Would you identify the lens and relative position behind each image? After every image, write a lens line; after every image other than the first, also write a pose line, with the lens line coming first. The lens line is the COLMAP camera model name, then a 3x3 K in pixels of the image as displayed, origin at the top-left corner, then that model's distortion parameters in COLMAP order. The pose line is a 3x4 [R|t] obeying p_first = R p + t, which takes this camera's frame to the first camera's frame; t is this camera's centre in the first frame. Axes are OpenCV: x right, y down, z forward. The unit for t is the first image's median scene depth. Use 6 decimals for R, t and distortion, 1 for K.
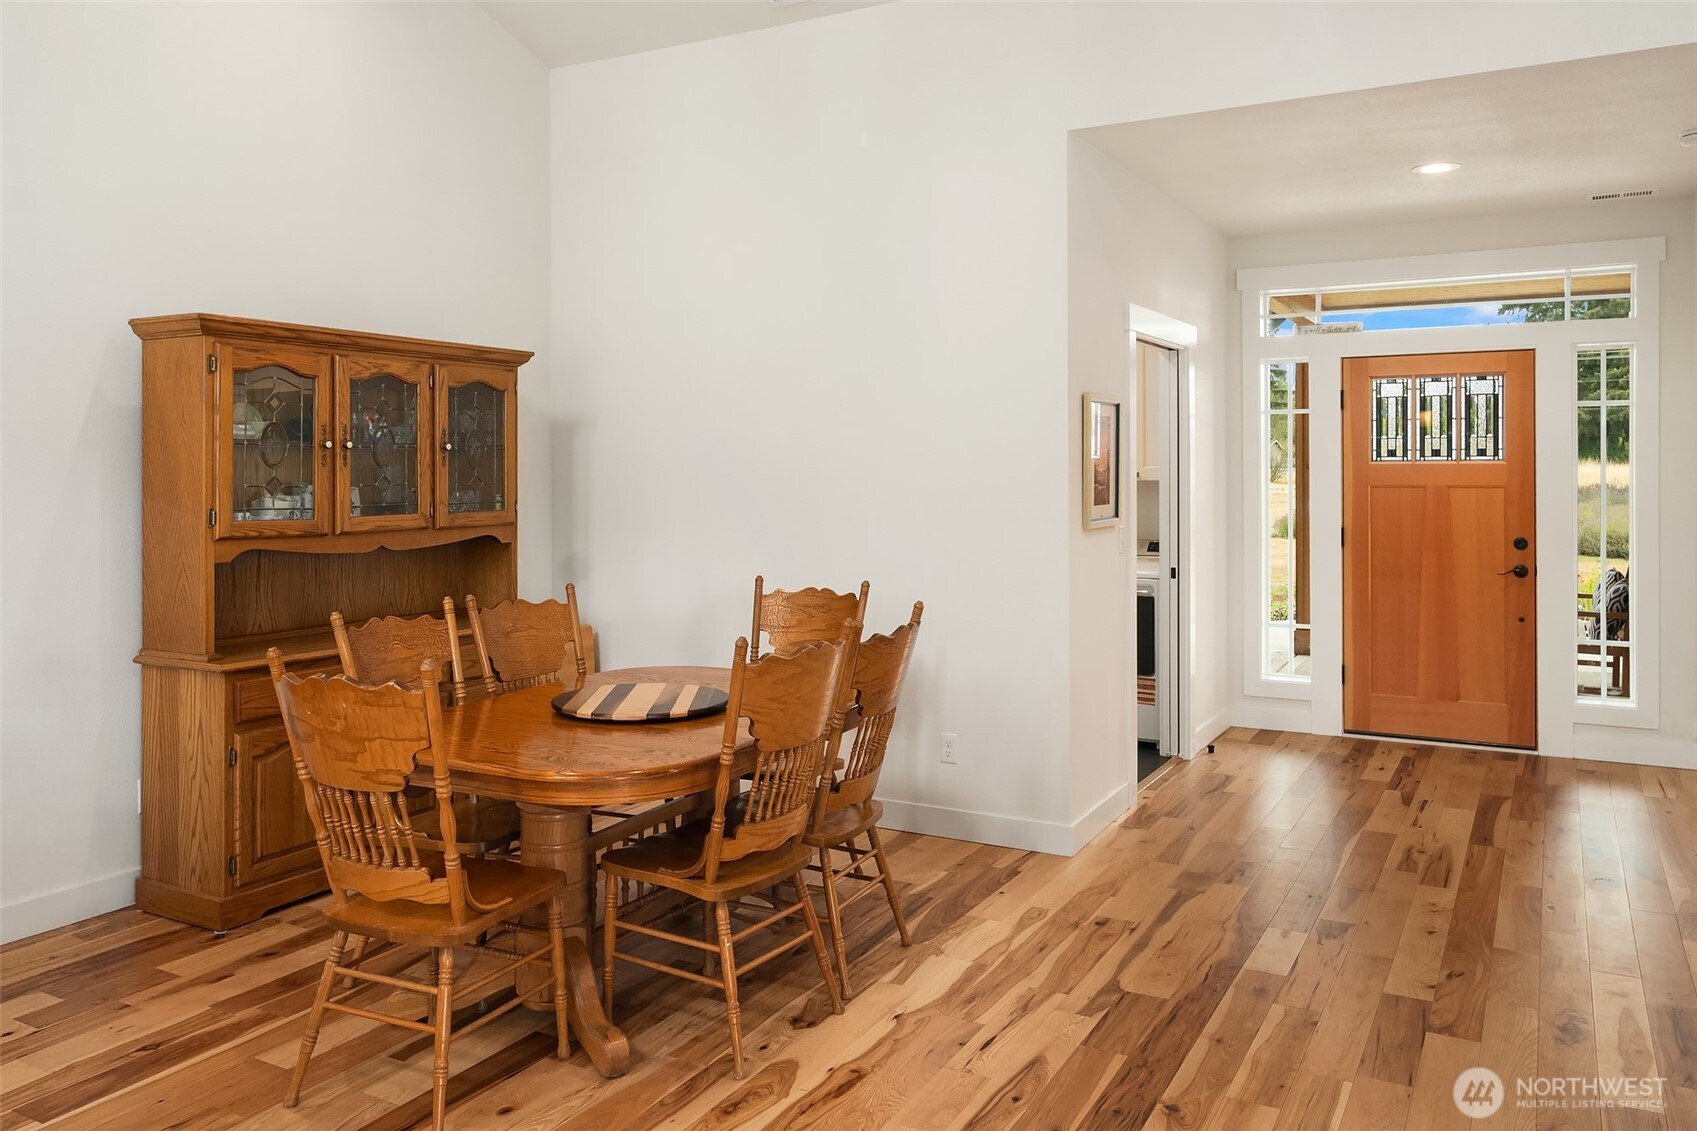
lens RADIAL K [[1277.6, 0, 889.9], [0, 1277.6, 484.3], [0, 0, 1]] dist [0.010351, 0.002854]
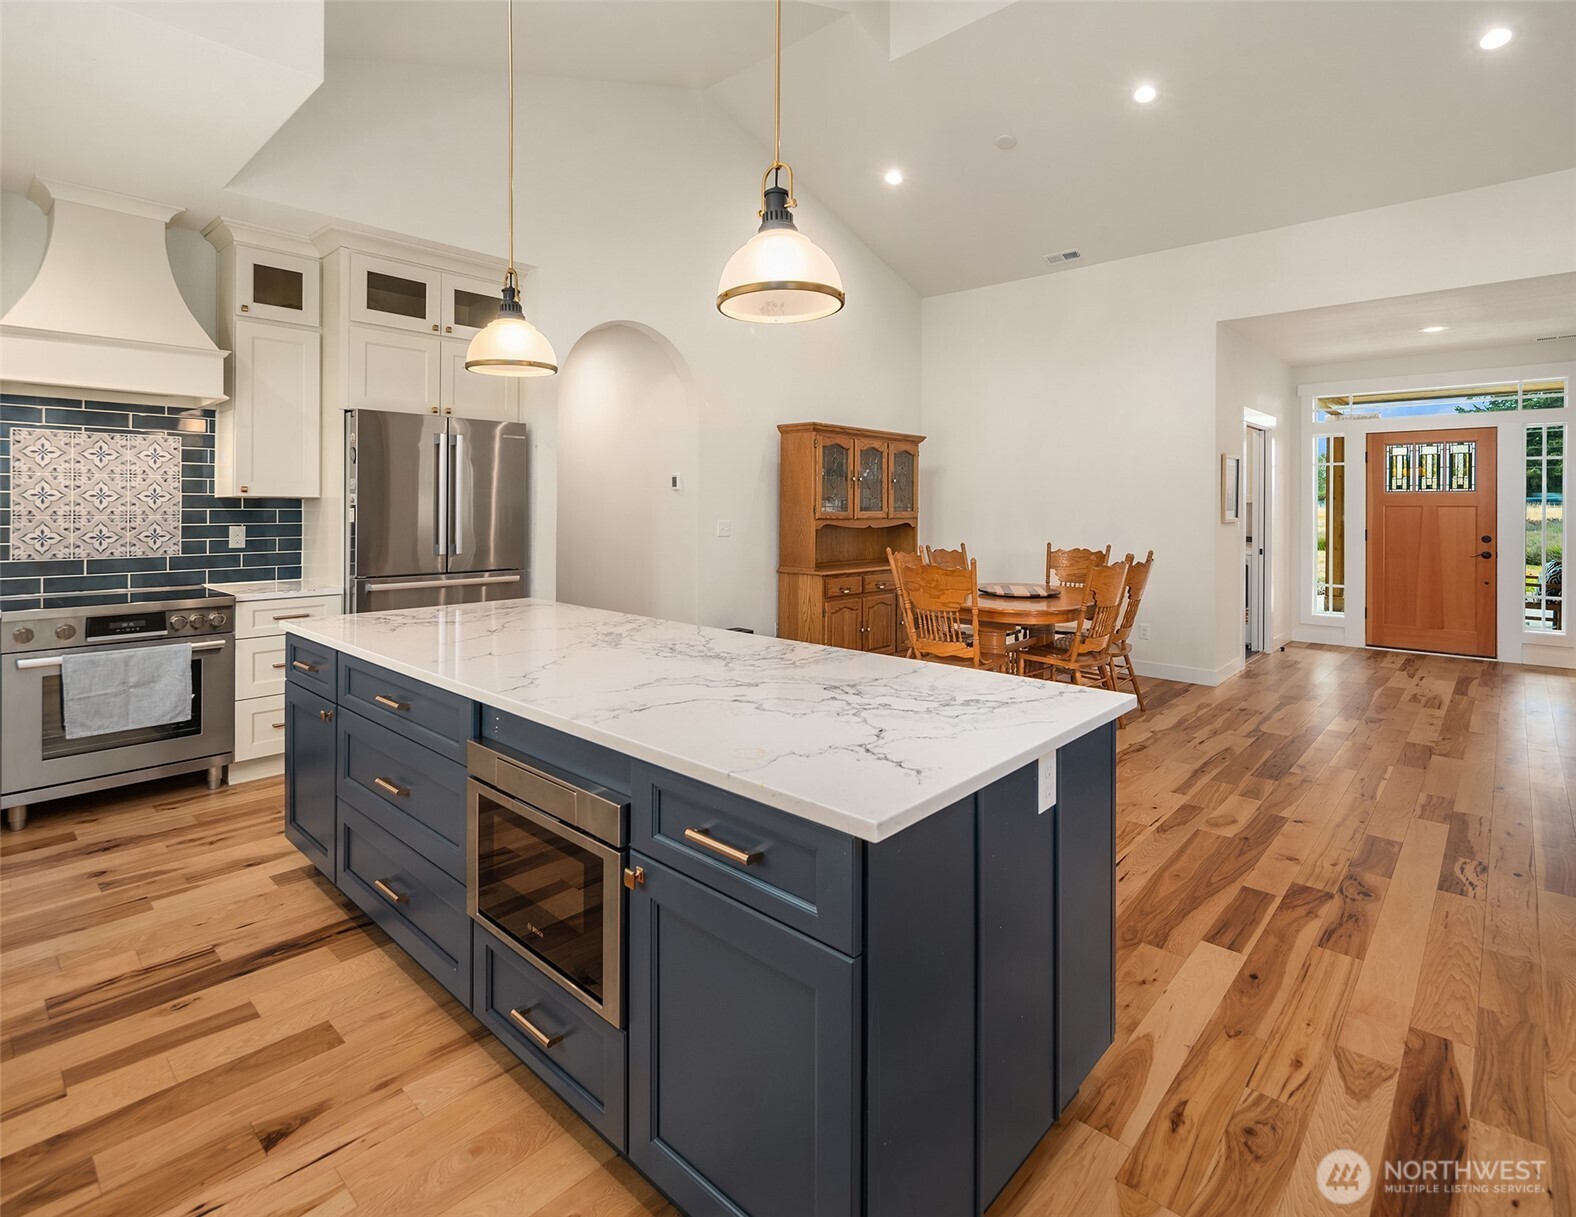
lens RADIAL K [[756.6, 0, 822.5], [0, 756.6, 507.7], [0, 0, 1]] dist [0.005312, -0.000419]
pose [[0.966394, 0.011080, -0.256825, -0.126749], [-0.012824, 0.999905, -0.005115, 0.023097], [0.256744, 0.008236, 0.966444, -0.252681]]
